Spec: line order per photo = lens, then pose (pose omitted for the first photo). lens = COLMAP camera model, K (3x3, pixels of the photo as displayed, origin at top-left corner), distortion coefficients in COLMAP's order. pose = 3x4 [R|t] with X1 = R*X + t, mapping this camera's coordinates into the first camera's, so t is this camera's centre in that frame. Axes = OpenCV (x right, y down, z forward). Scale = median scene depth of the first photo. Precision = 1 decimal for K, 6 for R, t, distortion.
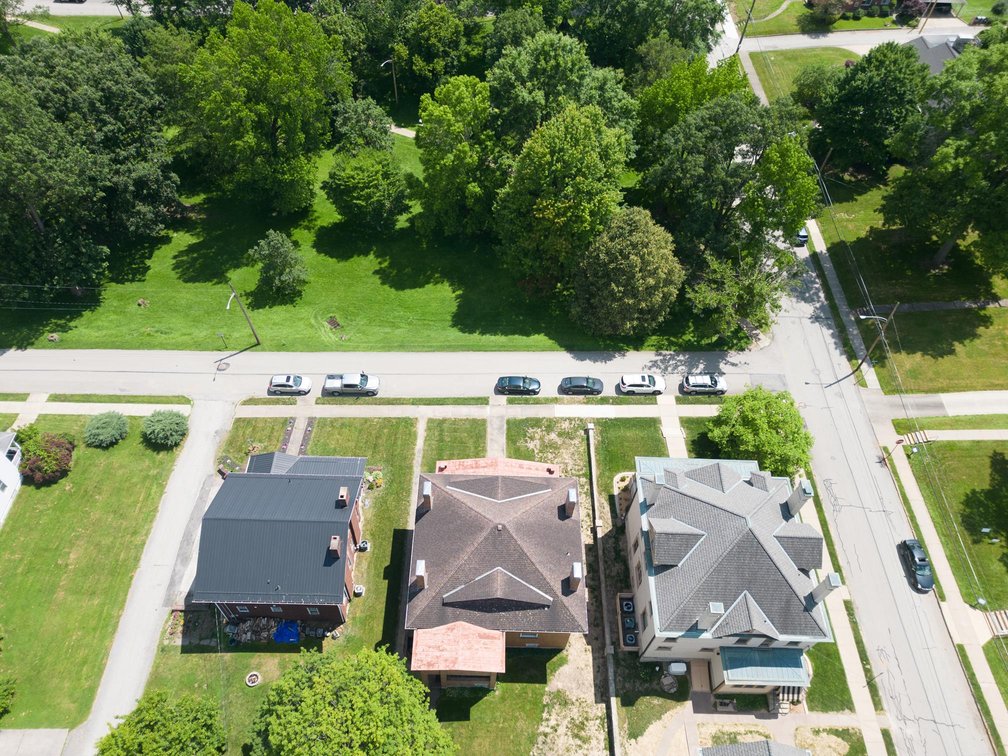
lens RADIAL K [[702.7, 0, 504.0], [0, 702.7, 378.0], [0, 0, 1]] dist [0.069599, -0.061866]
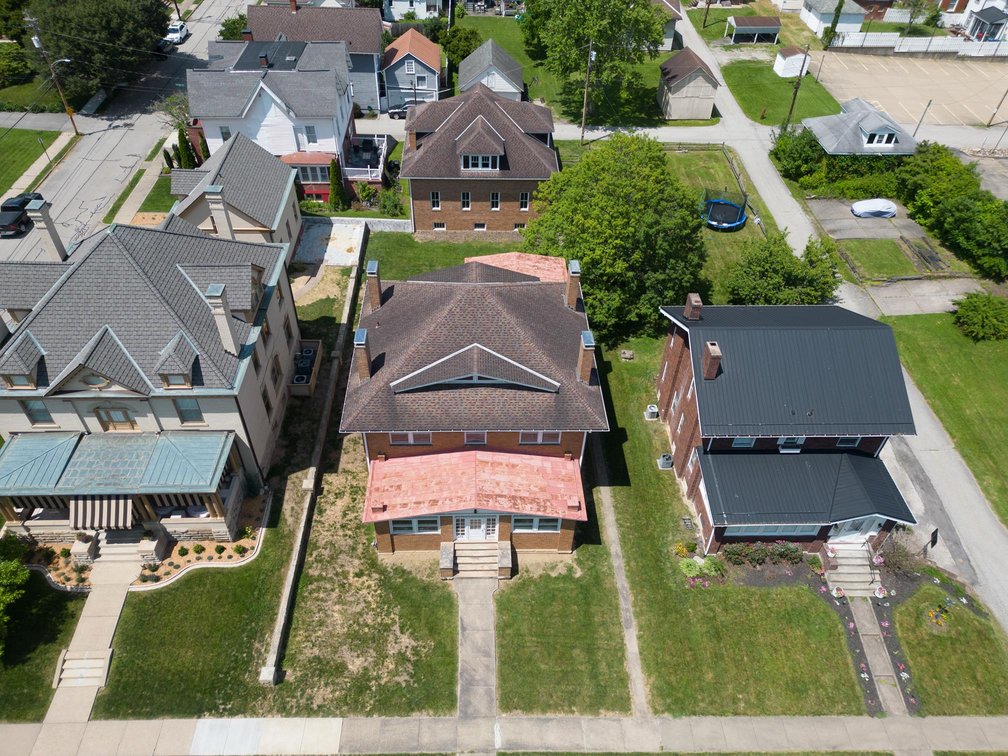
lens RADIAL K [[702.7, 0, 504.0], [0, 702.7, 378.0], [0, 0, 1]] dist [0.069599, -0.061866]
pose [[-0.996308, -0.026815, -0.081555, 0.015250], [-0.078560, -0.098334, 0.992048, -0.369568], [-0.034621, 0.994792, 0.095865, 0.753825]]
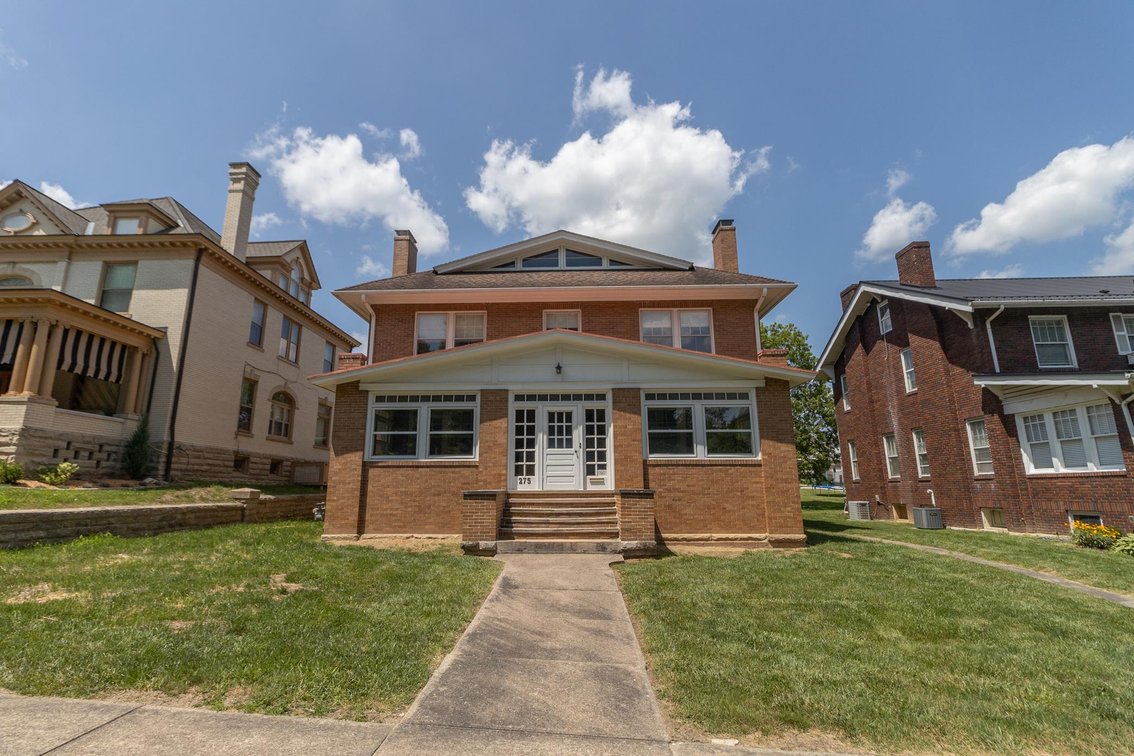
lens RADIAL K [[546.0, 0, 558.7], [0, 546.0, 358.6], [0, 0, 1]] dist [-0.003122, -0.000629]
pose [[-0.998940, -0.034595, 0.030376, -0.012614], [-0.007412, 0.772049, 0.635520, -0.000950], [-0.045438, 0.634621, -0.771487, 1.026363]]
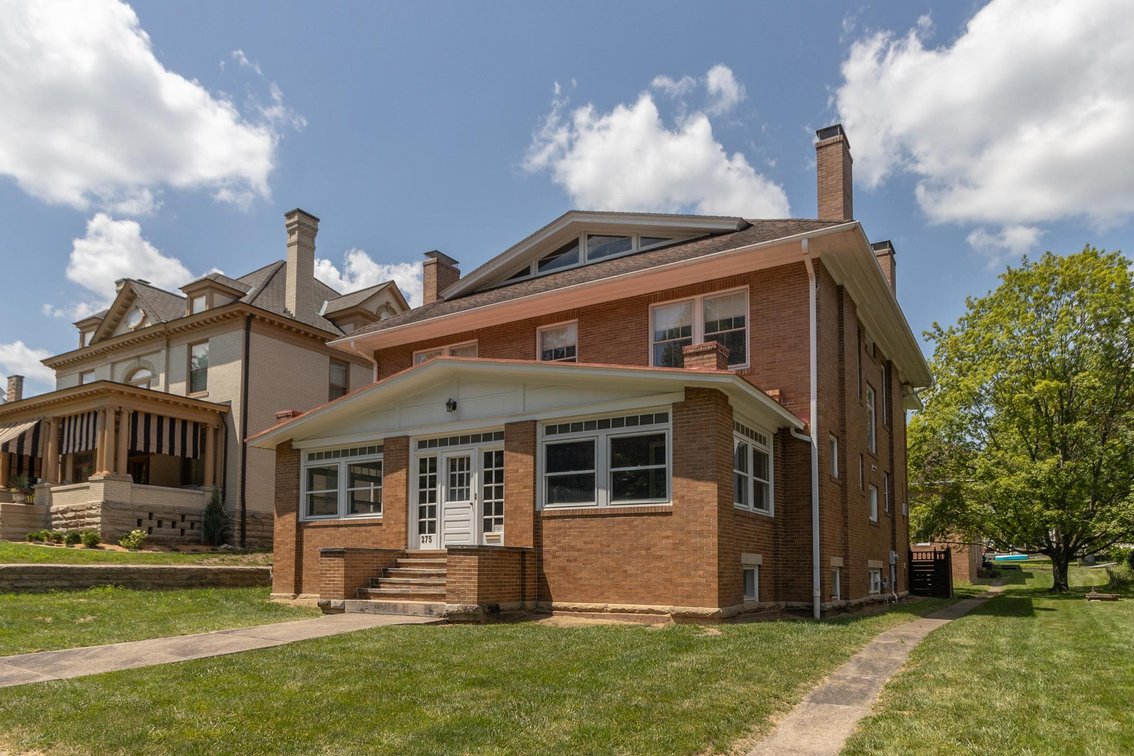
lens RADIAL K [[739.1, 0, 570.6], [0, 739.1, 525.4], [0, 0, 1]] dist [0.001054, -0.001913]
pose [[-0.857230, -0.017585, 0.514634, -0.133816], [0.382542, 0.647270, 0.659320, 0.016739], [-0.344702, 0.762058, -0.548132, 1.013520]]
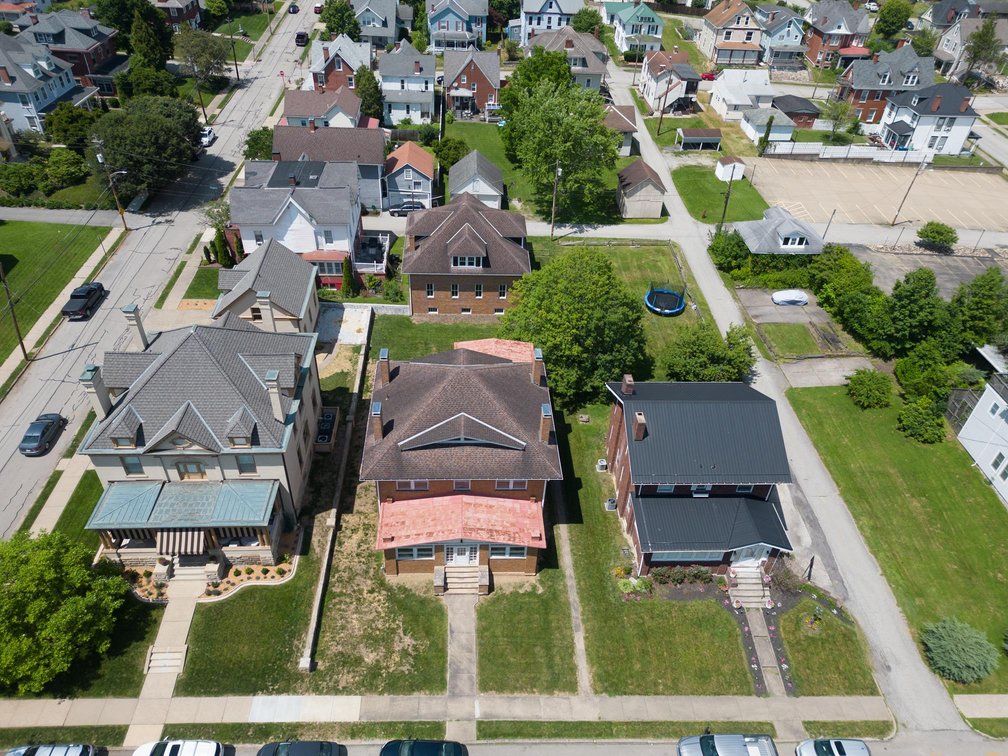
lens RADIAL K [[702.7, 0, 504.0], [0, 702.7, 378.0], [0, 0, 1]] dist [0.069599, -0.061866]
pose [[-0.994215, -0.036660, -0.100955, 0.024787], [-0.100091, -0.024688, 0.994672, -0.536228], [-0.038957, 0.999023, 0.020876, 0.729058]]
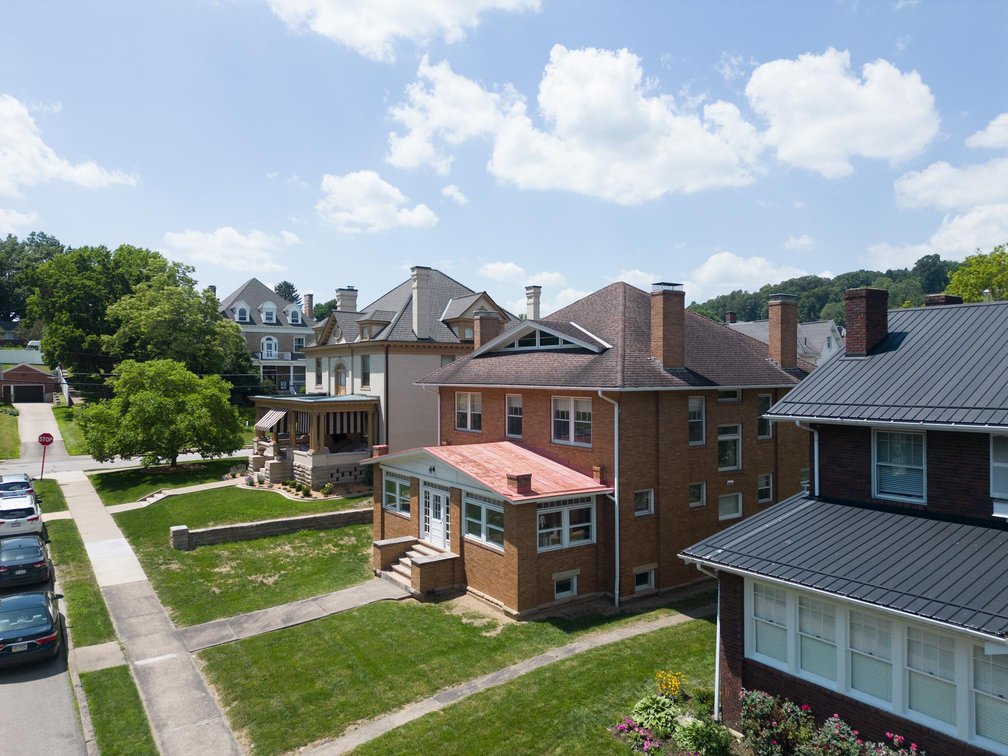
lens RADIAL K [[701.0, 0, 503.4], [0, 701.0, 372.0], [0, 0, 1]] dist [0.066363, -0.058870]
pose [[-0.576568, -0.042588, 0.815939, -0.312633], [0.637096, 0.601803, 0.481603, -0.064148], [-0.511545, 0.797508, -0.319848, 0.949710]]
